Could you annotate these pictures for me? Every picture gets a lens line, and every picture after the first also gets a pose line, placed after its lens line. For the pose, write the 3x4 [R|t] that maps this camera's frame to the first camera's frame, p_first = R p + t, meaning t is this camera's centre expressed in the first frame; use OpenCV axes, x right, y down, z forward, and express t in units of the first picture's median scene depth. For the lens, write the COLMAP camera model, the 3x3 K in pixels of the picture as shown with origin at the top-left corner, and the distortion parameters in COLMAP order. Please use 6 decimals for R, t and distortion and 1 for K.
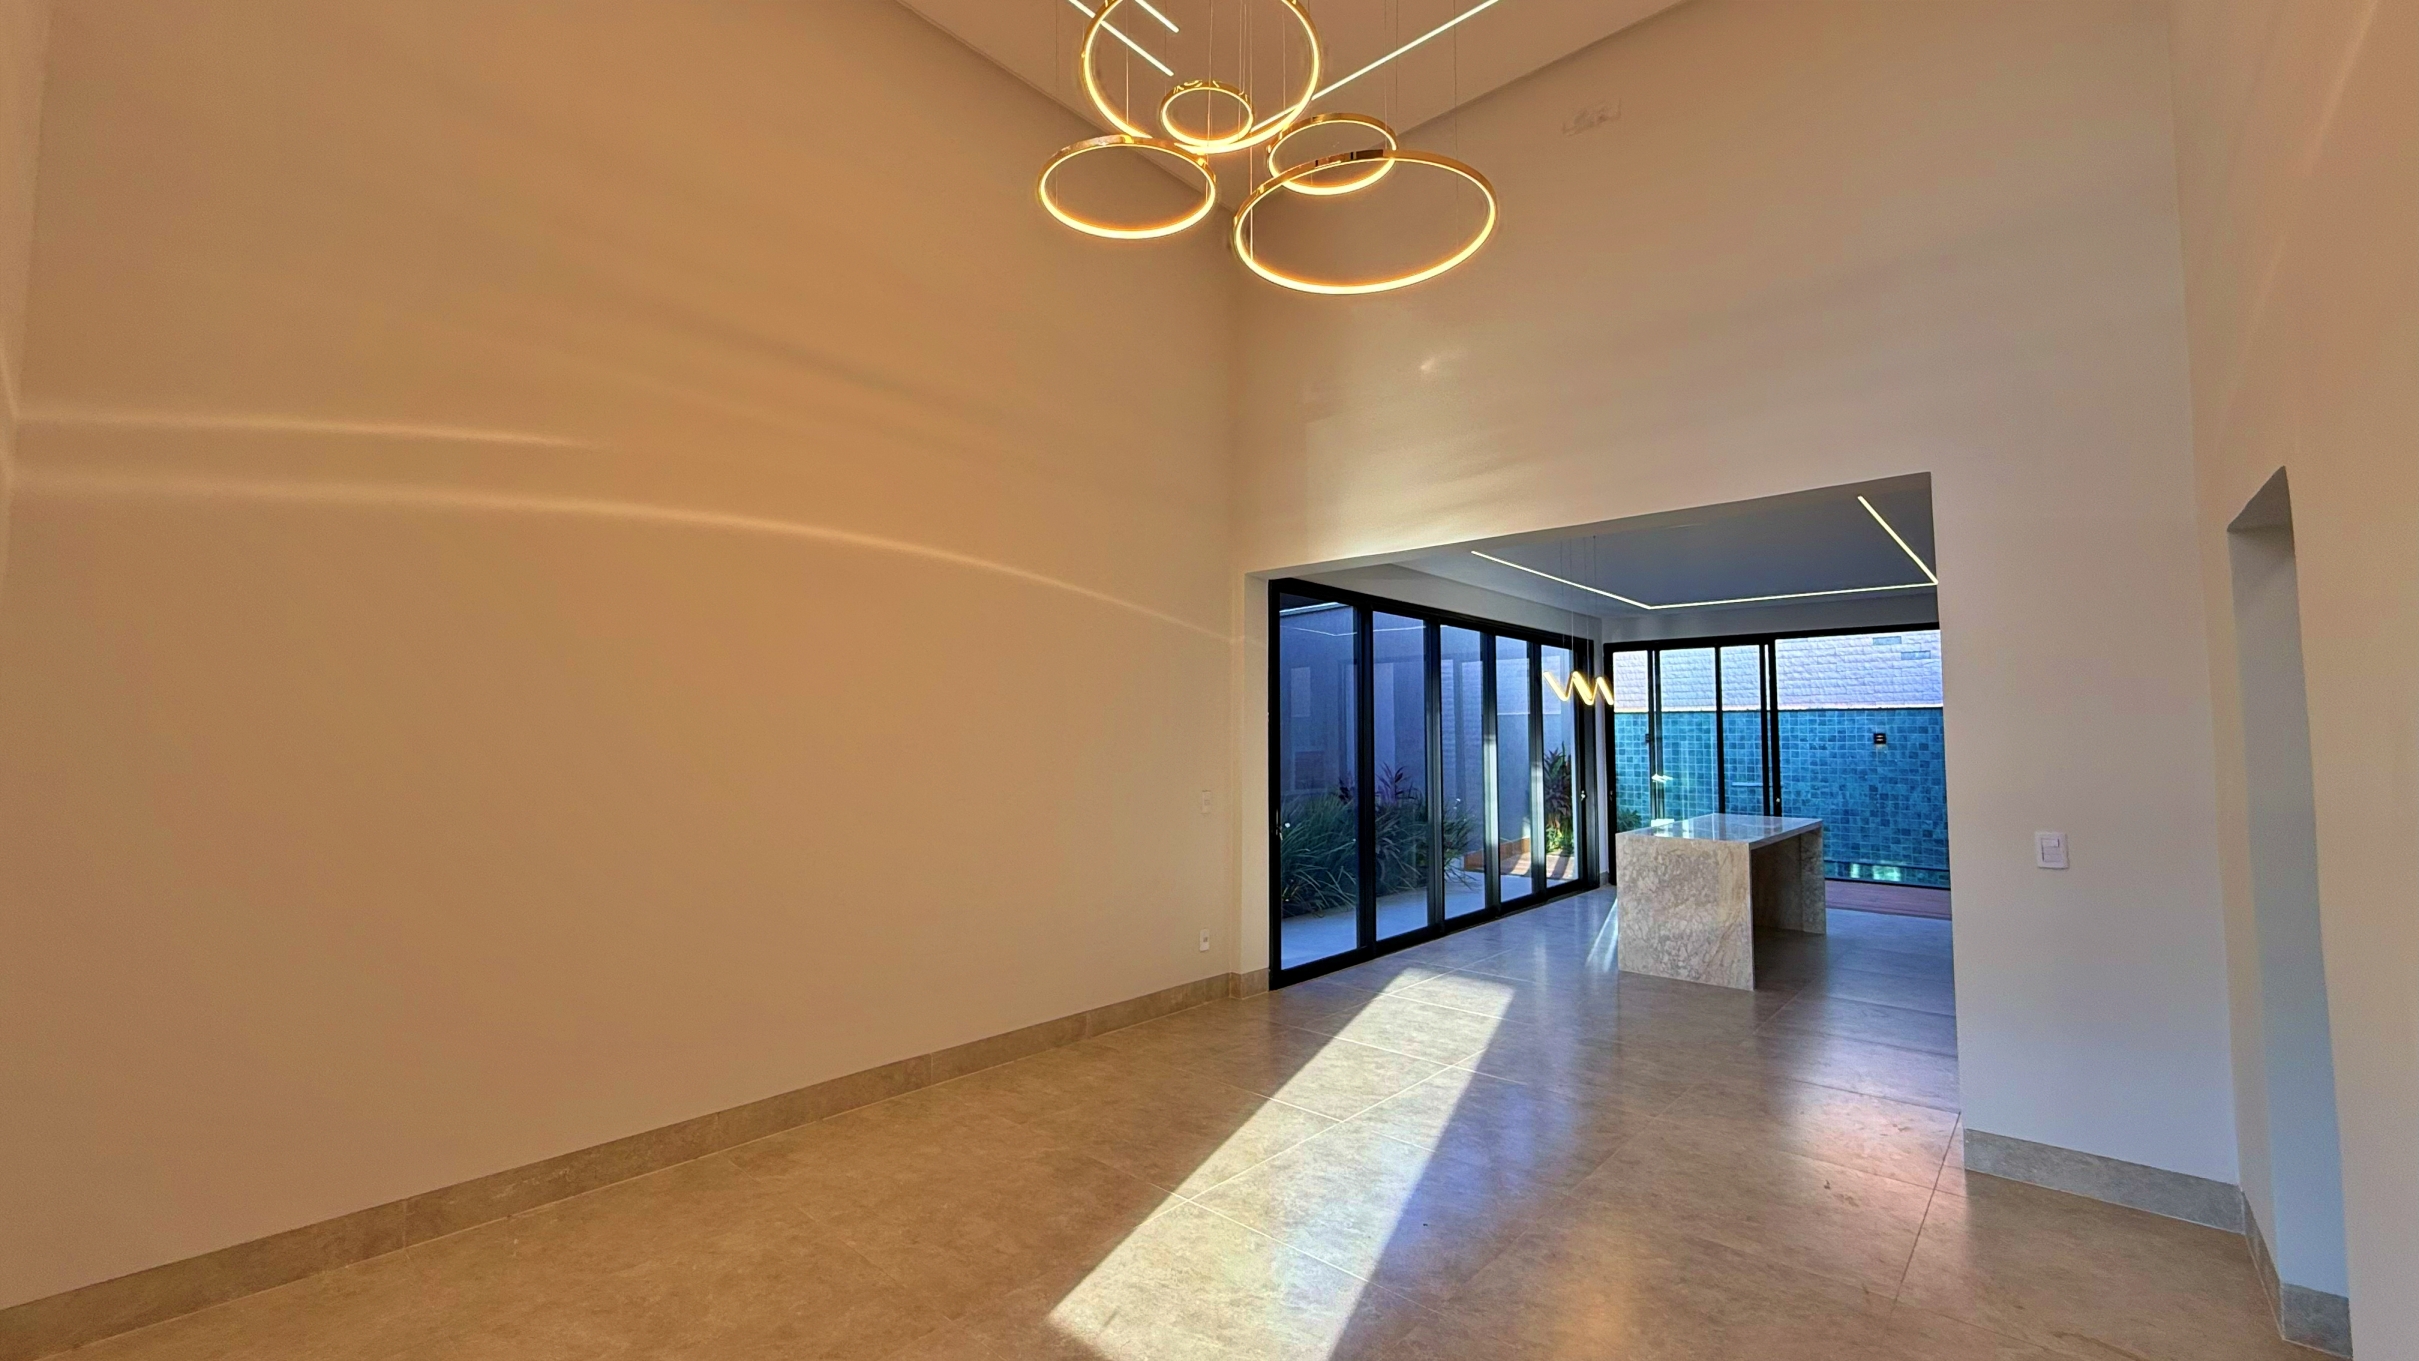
lens RADIAL K [[965.9, 0, 1199.2], [0, 965.9, 679.1], [0, 0, 1]] dist [-0.000988, 0.000420]
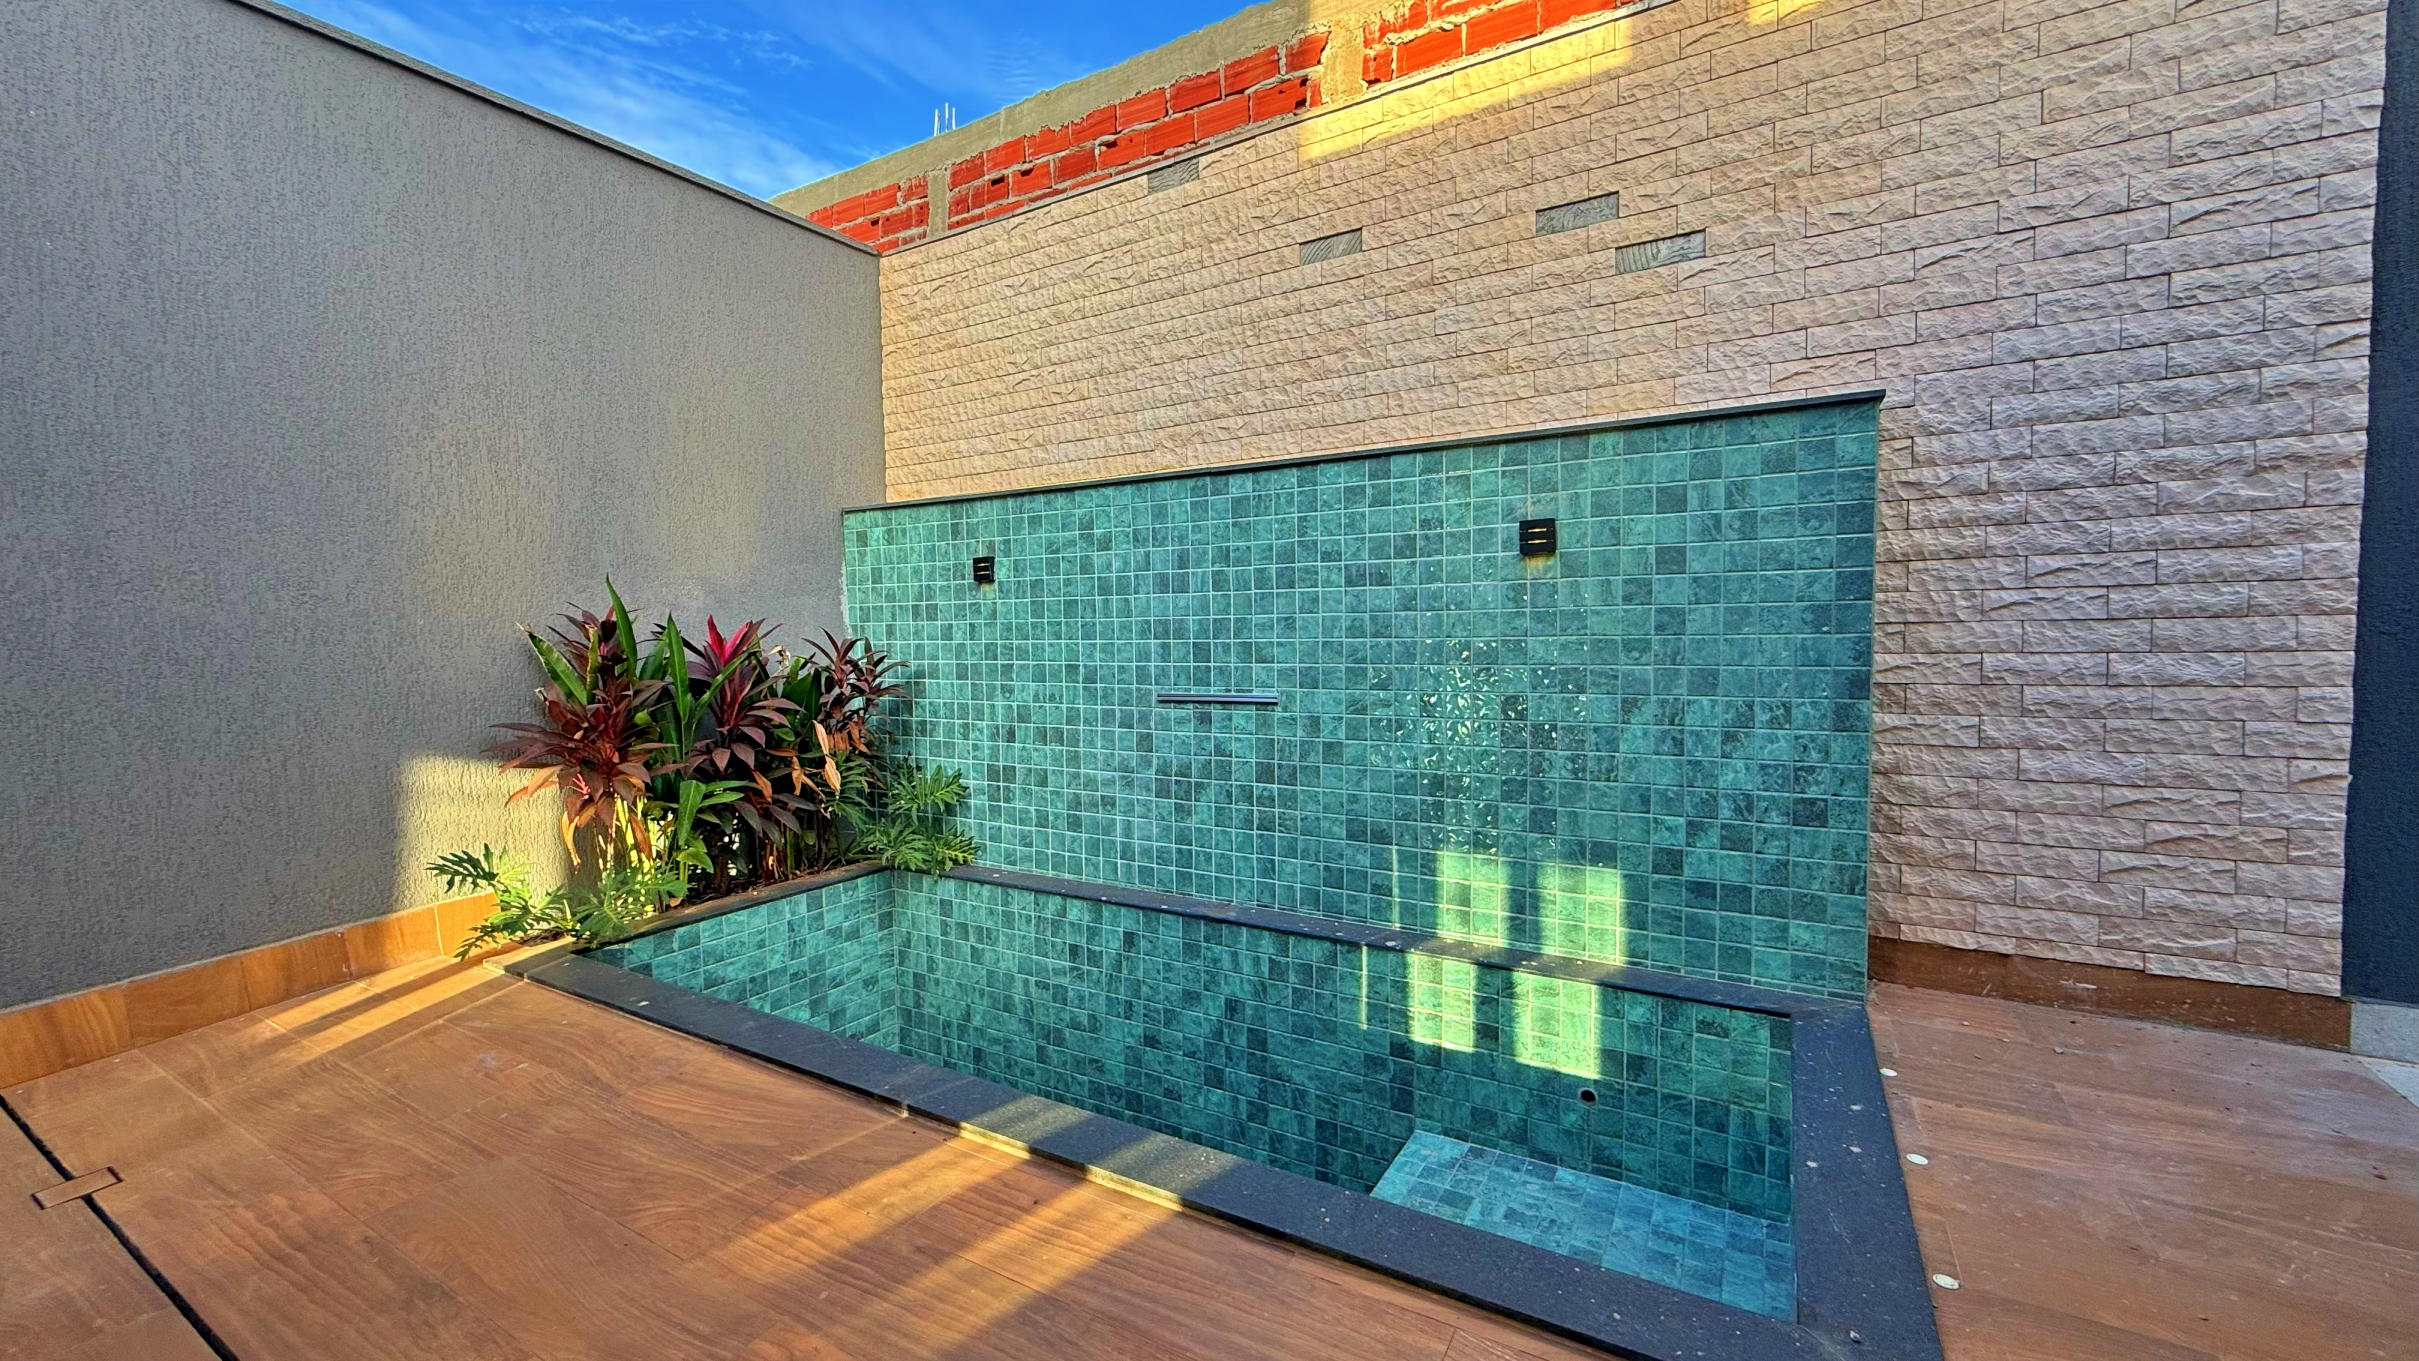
lens RADIAL K [[964.0, 0, 1199.2], [0, 964.0, 677.8], [0, 0, 1]] dist [0.000250, 0.000250]
pose [[0.980087, -0.026867, 0.196741, 1.142628], [0.005231, 0.993953, 0.109677, 0.148804], [-0.198499, -0.106464, 0.974302, 1.531215]]
